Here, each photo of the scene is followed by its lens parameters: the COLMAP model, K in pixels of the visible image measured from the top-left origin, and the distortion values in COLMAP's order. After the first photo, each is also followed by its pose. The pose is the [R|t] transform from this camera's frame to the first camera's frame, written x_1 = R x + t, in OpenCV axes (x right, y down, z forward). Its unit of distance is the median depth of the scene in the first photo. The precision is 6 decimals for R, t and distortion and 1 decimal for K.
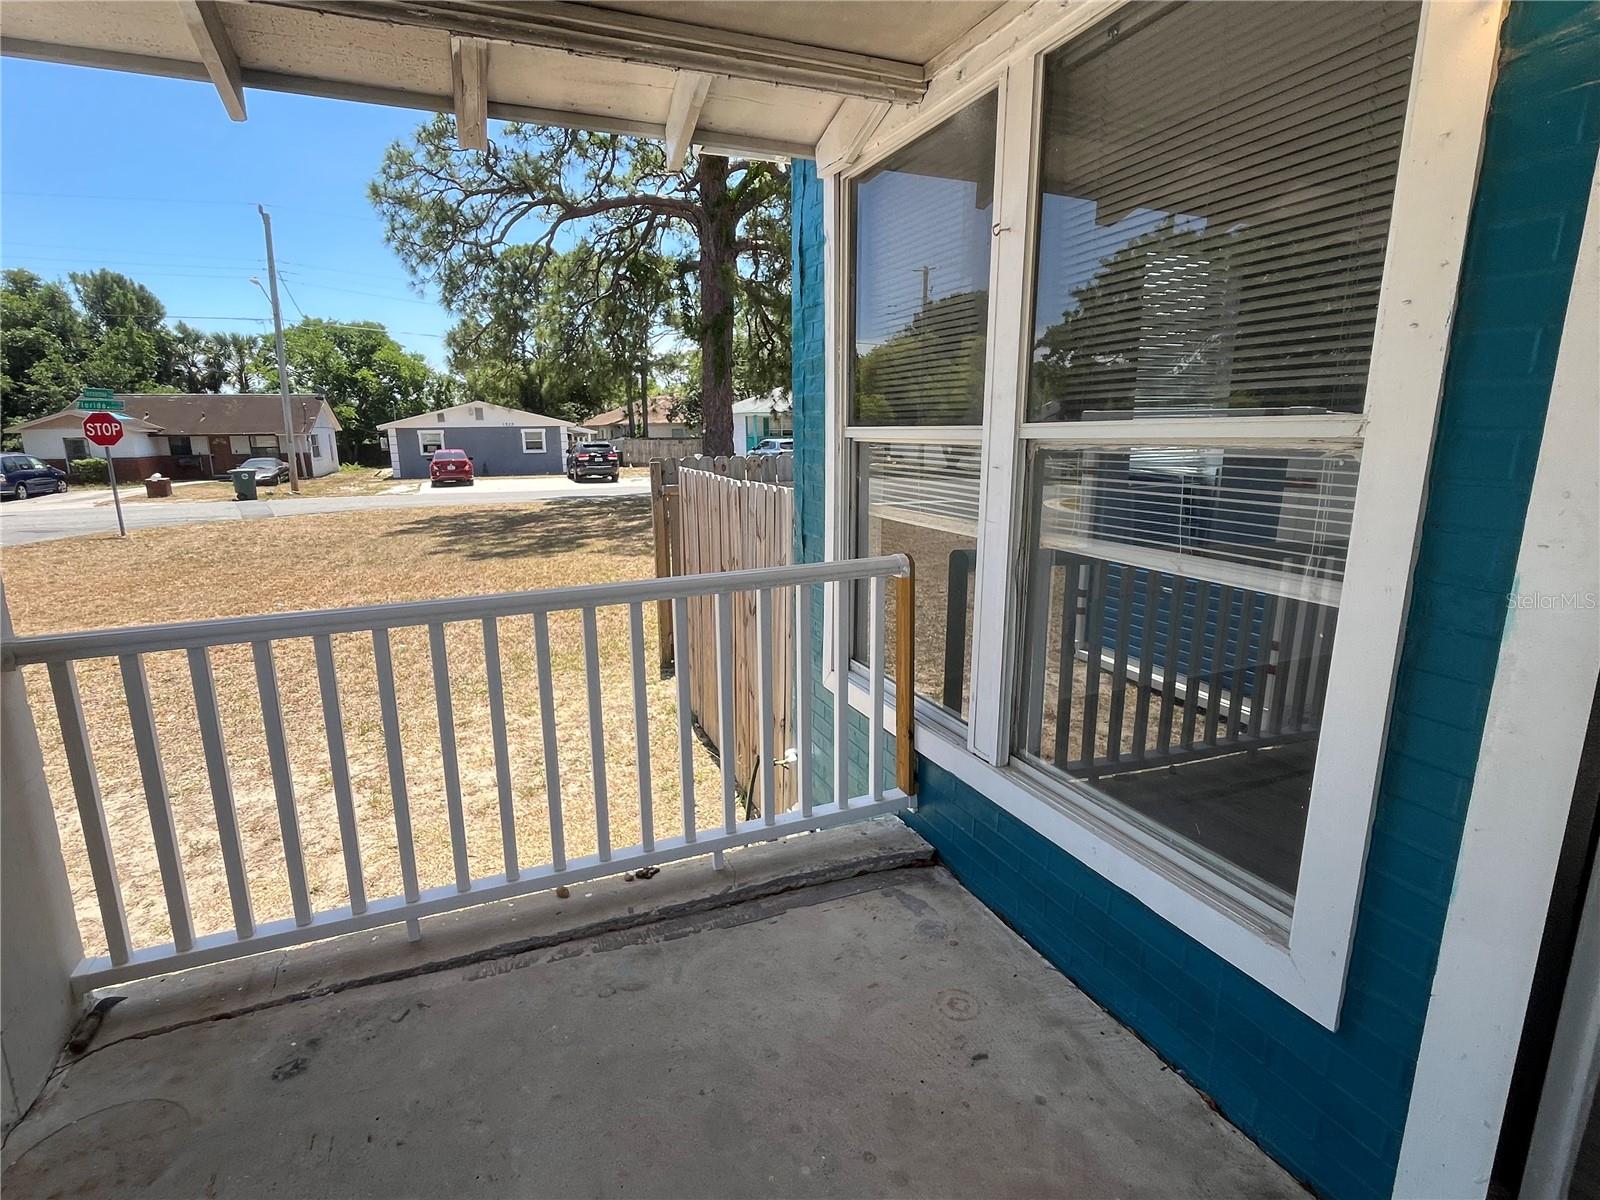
lens RADIAL K [[796.5, 0, 798.1], [0, 796.5, 603.7], [0, 0, 1]] dist [-0.000008, -0.000165]
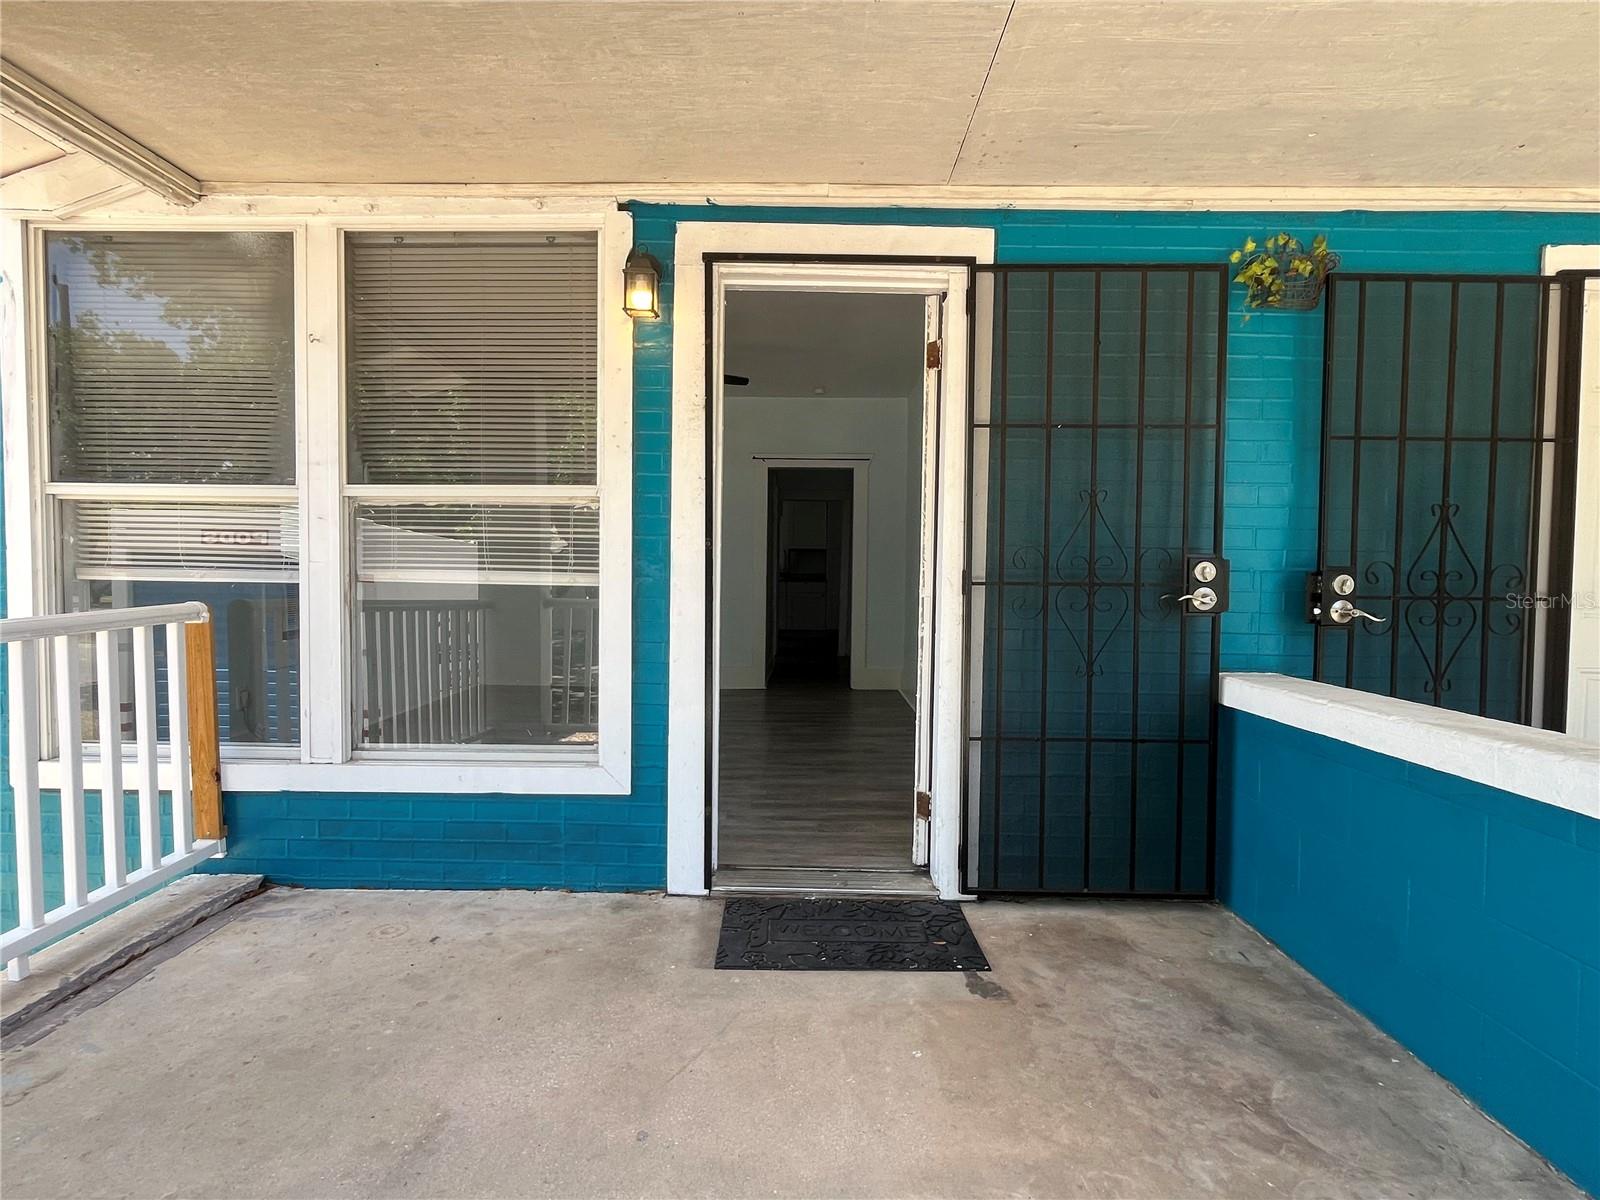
lens RADIAL K [[804.1, 0, 790.9], [0, 804.1, 599.6], [0, 0, 1]] dist [-0.001375, -0.000047]
pose [[0.396512, -0.026512, 0.917647, -0.643869], [0.179812, 0.982464, -0.049311, 0.156434], [-0.900248, 0.184556, 0.394326, -0.148144]]
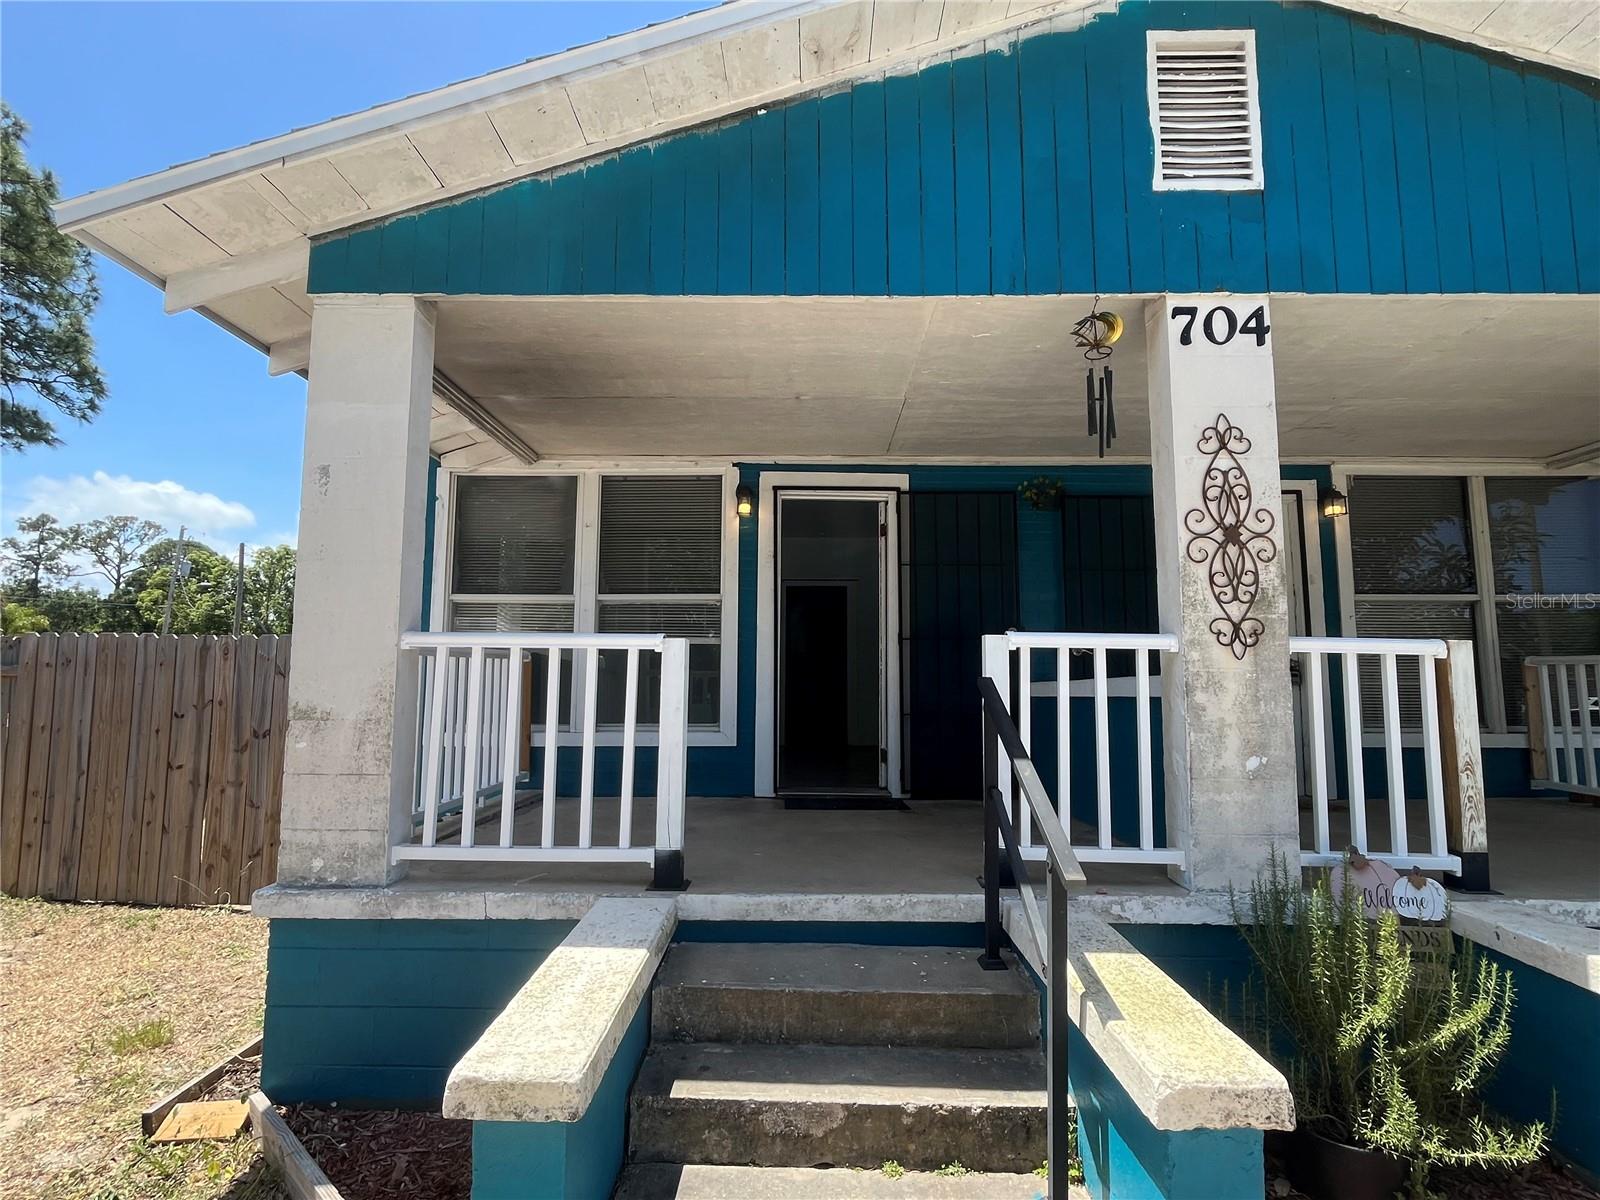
lens RADIAL K [[804.1, 0, 790.9], [0, 804.1, 599.6], [0, 0, 1]] dist [-0.001375, -0.000047]
pose [[0.390354, 0.104886, 0.914671, -1.937094], [0.187139, 0.963710, -0.190375, 0.428276], [-0.901445, 0.245484, 0.356560, -0.552254]]
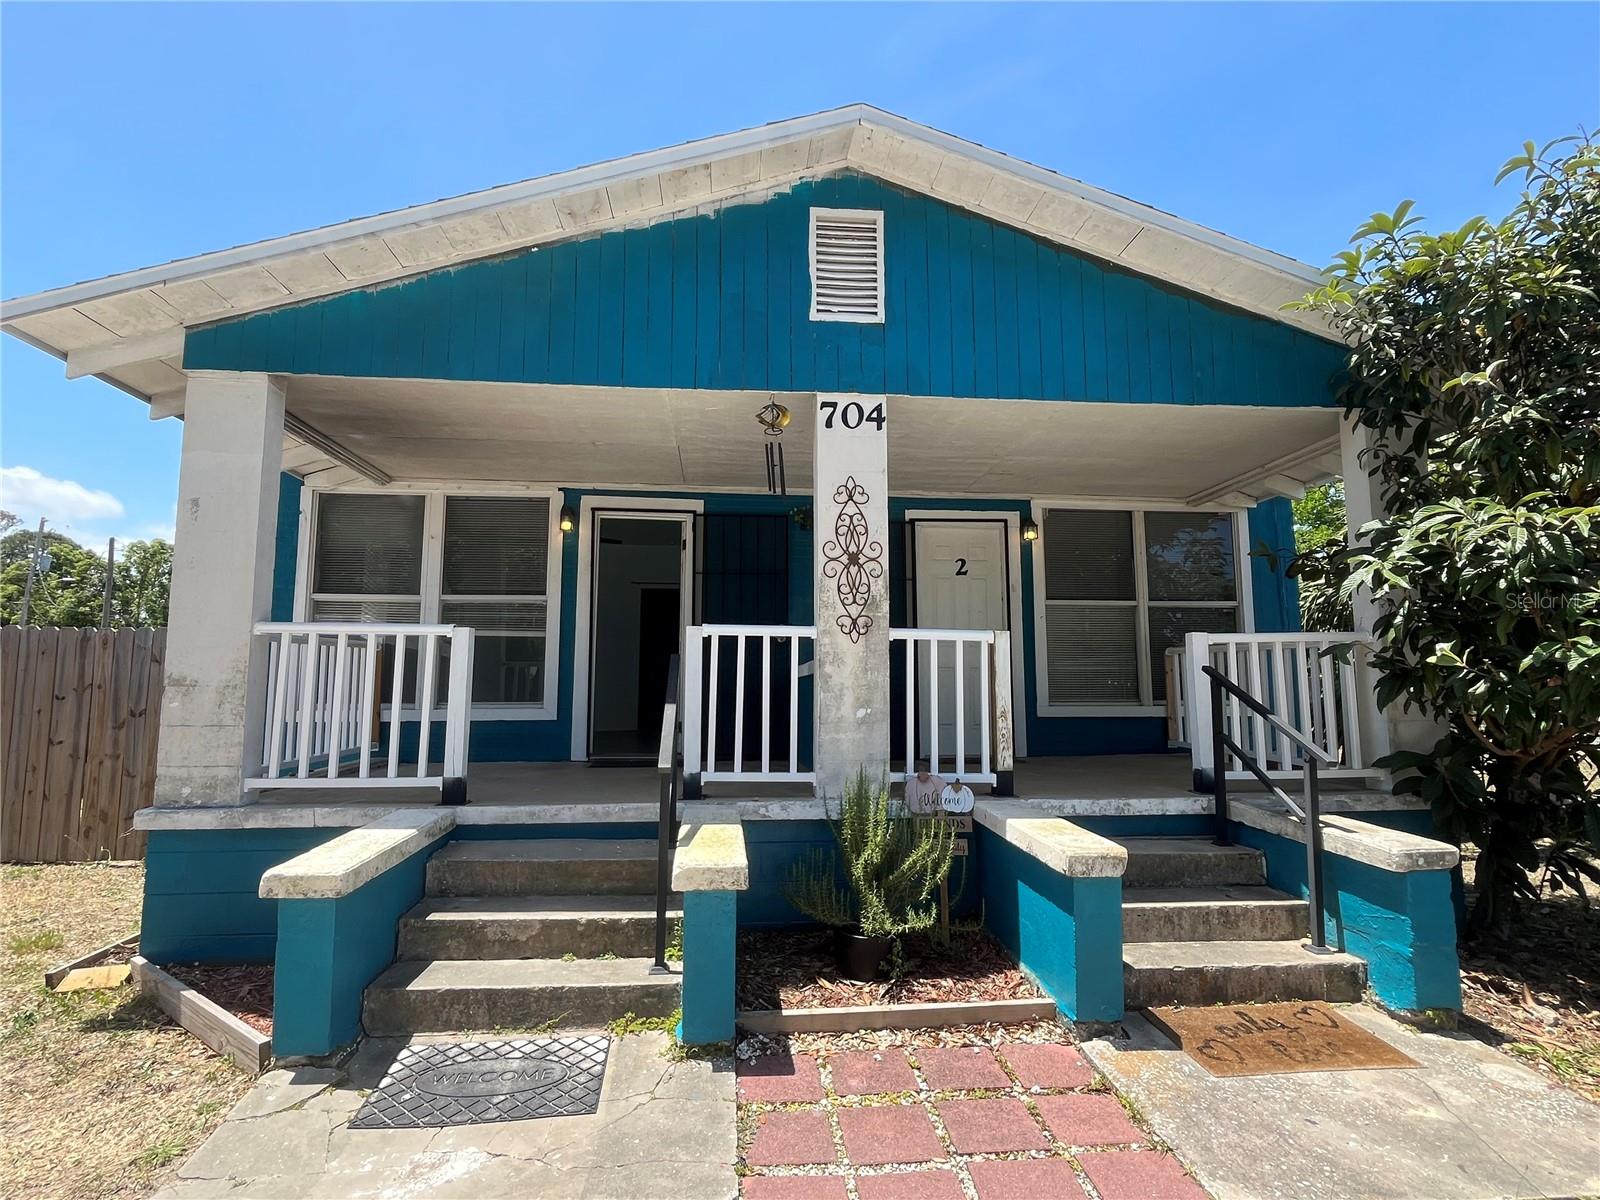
lens RADIAL K [[804.1, 0, 790.9], [0, 804.1, 599.6], [0, 0, 1]] dist [-0.001375, -0.000047]
pose [[0.291552, 0.109979, 0.950211, -2.389013], [0.197981, 0.964921, -0.172428, 0.631811], [-0.935842, 0.238395, 0.259551, -1.164555]]
